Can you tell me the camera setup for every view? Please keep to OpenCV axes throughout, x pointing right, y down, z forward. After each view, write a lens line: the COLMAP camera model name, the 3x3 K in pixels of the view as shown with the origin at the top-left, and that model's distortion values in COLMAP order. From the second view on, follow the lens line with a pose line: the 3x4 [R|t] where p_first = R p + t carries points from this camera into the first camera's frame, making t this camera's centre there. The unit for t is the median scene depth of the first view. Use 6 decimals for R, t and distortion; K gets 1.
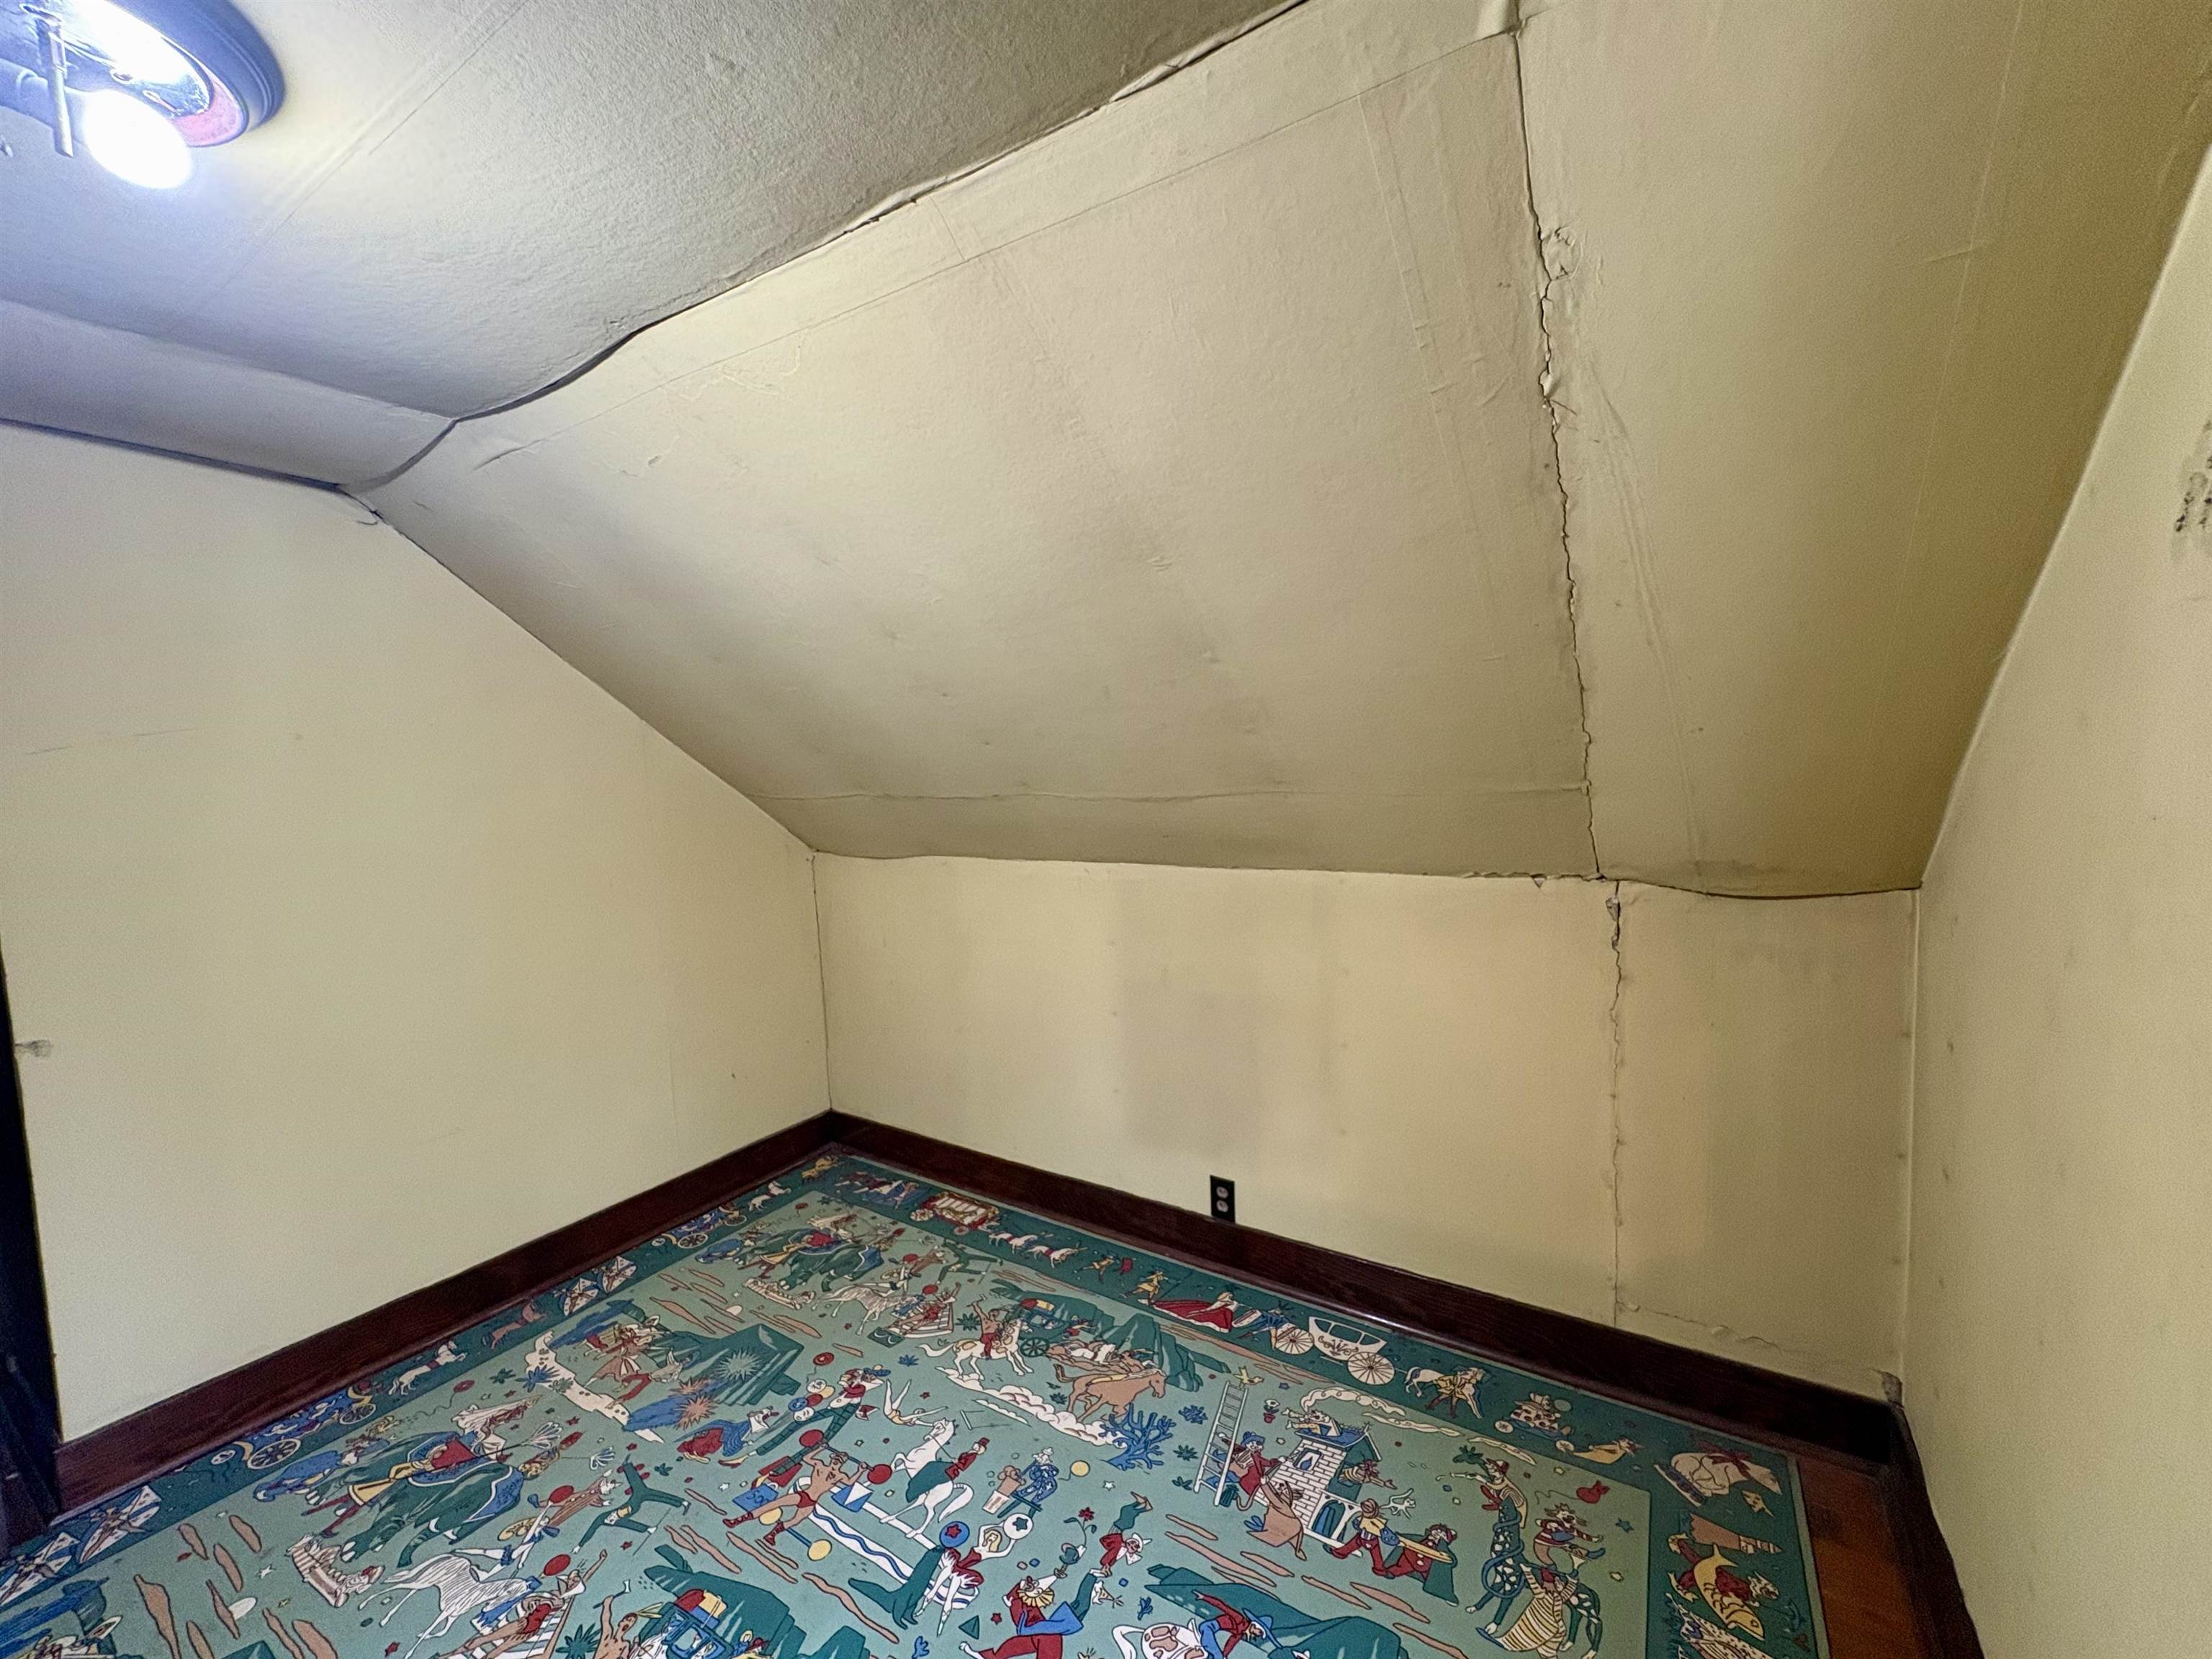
lens RADIAL K [[878.4, 0, 1106.0], [0, 878.4, 829.5], [0, 0, 1]] dist [-0.000076, -0.000165]
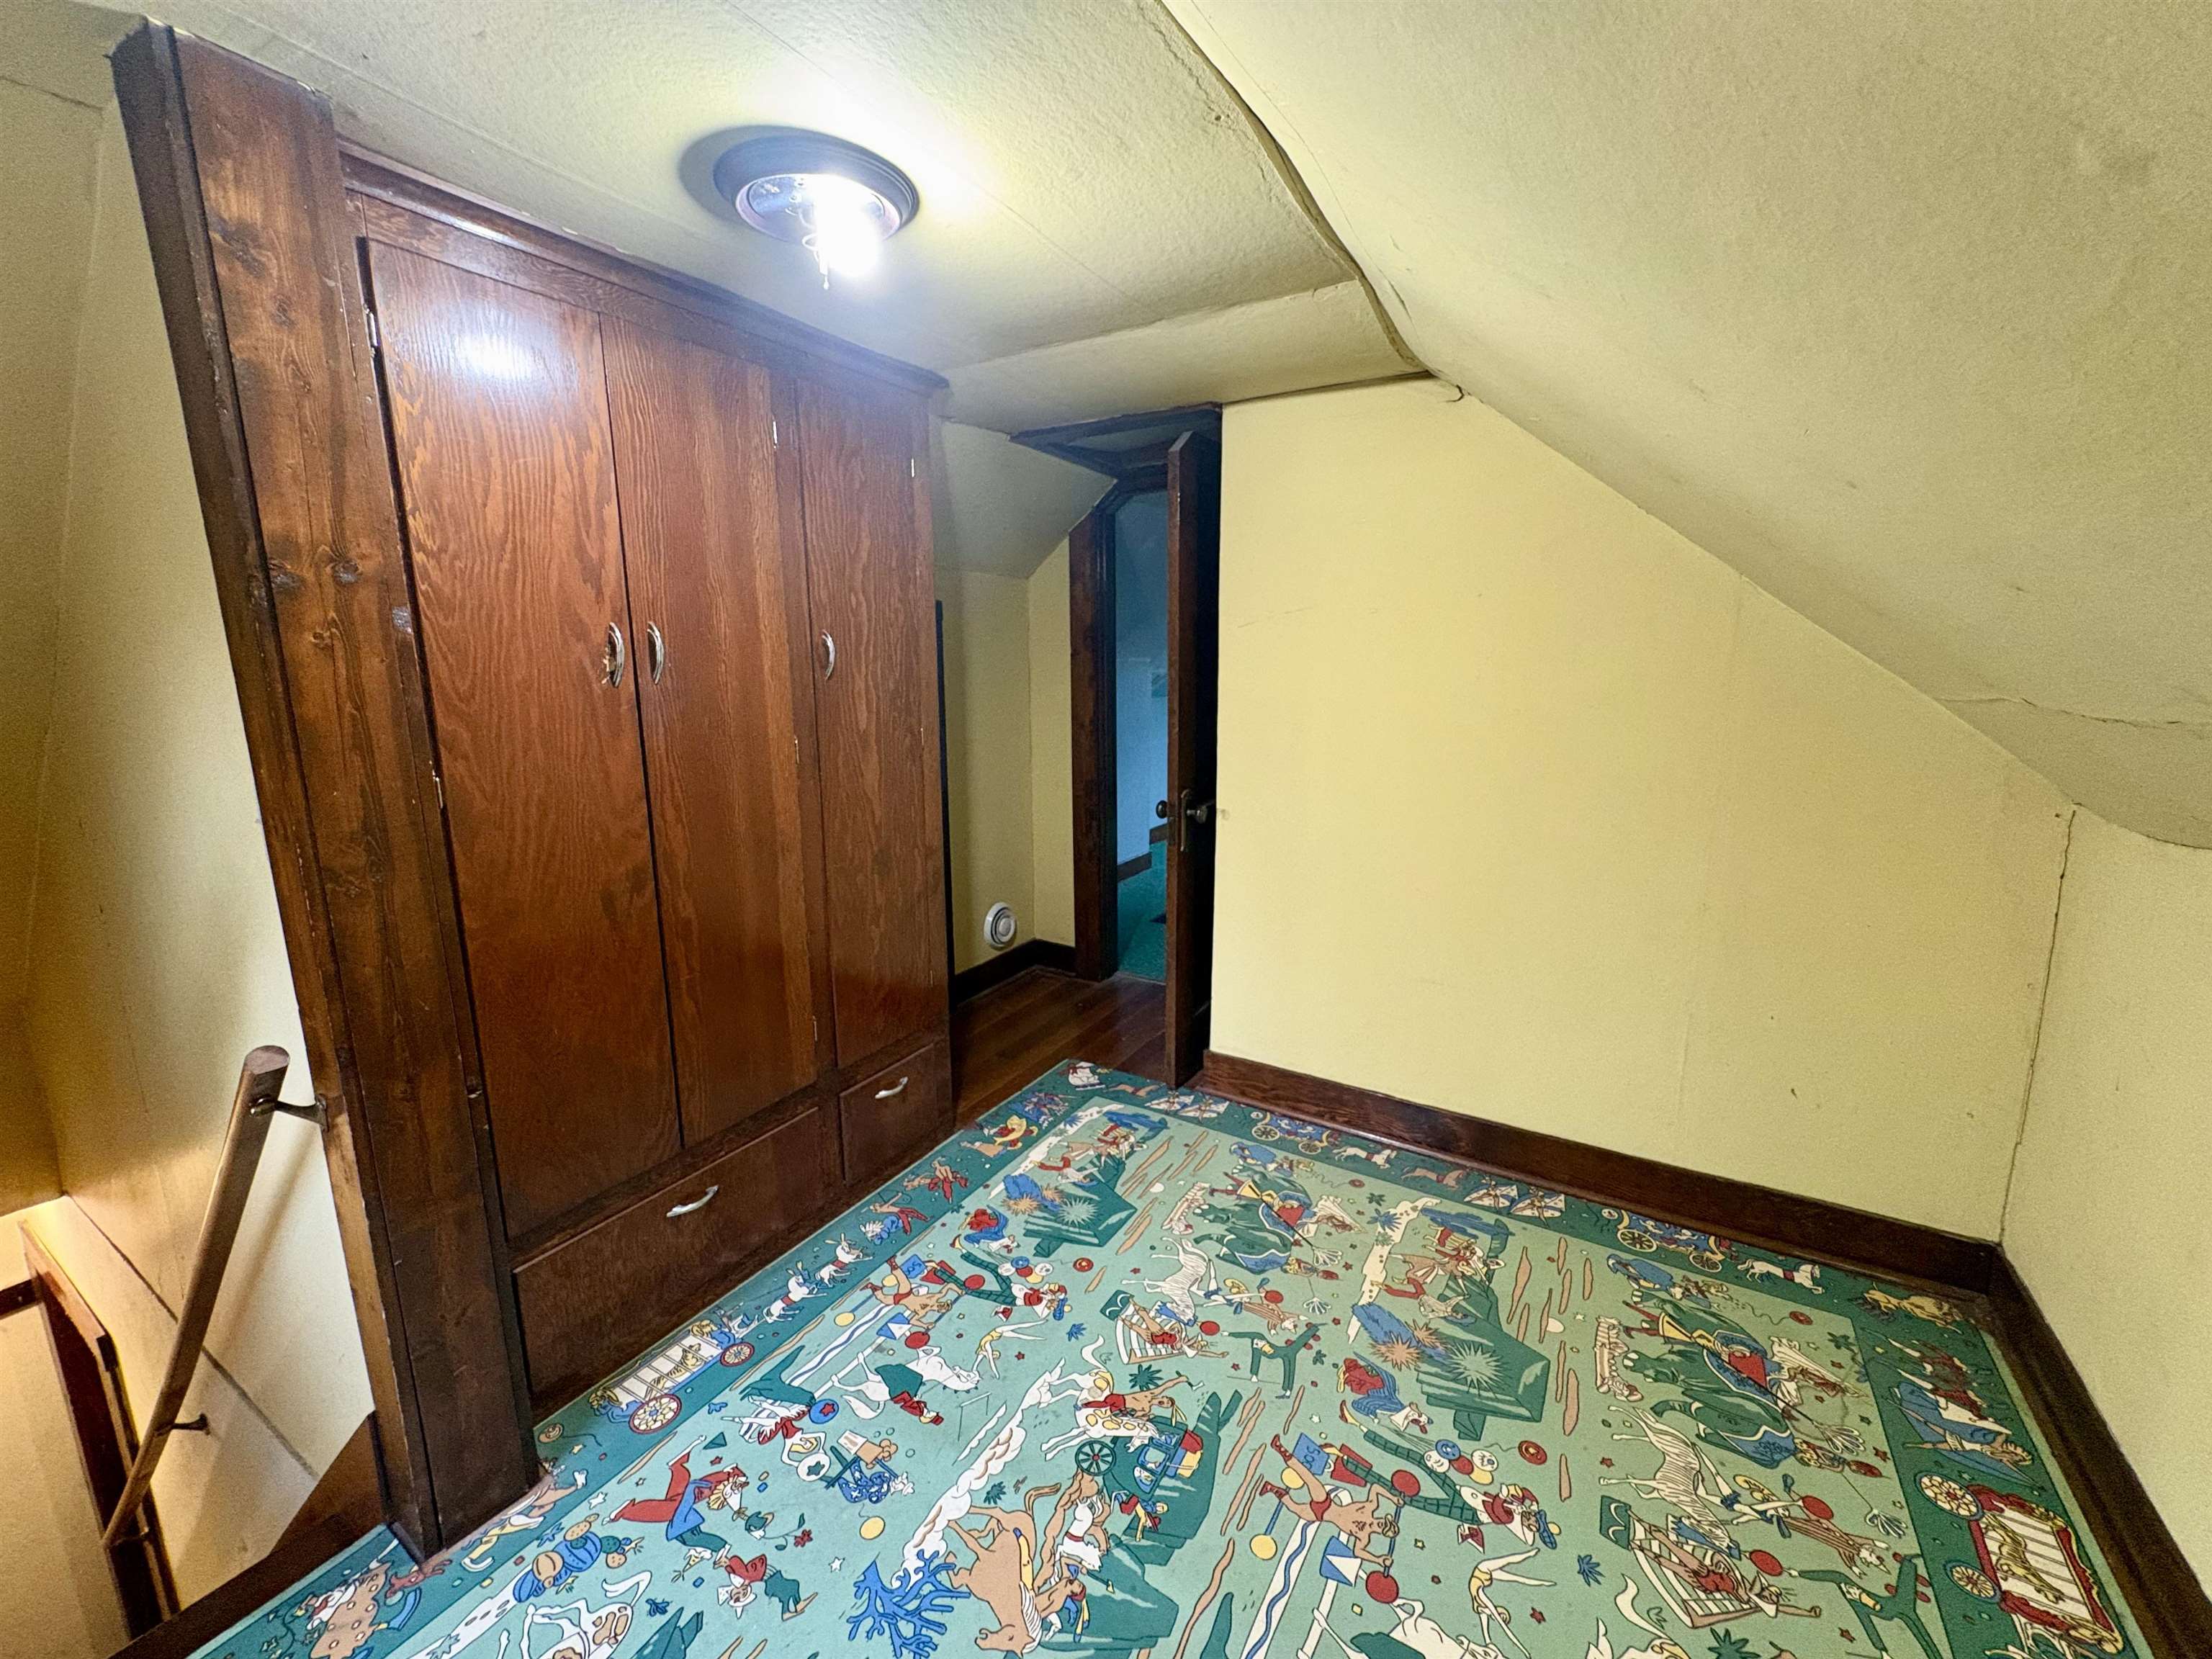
lens RADIAL K [[897.7, 0, 1116.8], [0, 897.7, 715.6], [0, 0, 1]] dist [0.000172, -0.000049]
pose [[0.025561, 0.090425, -0.995575, 0.394231], [-0.079815, 0.992906, 0.088133, -0.061553], [0.996482, 0.077209, 0.032597, 0.606933]]
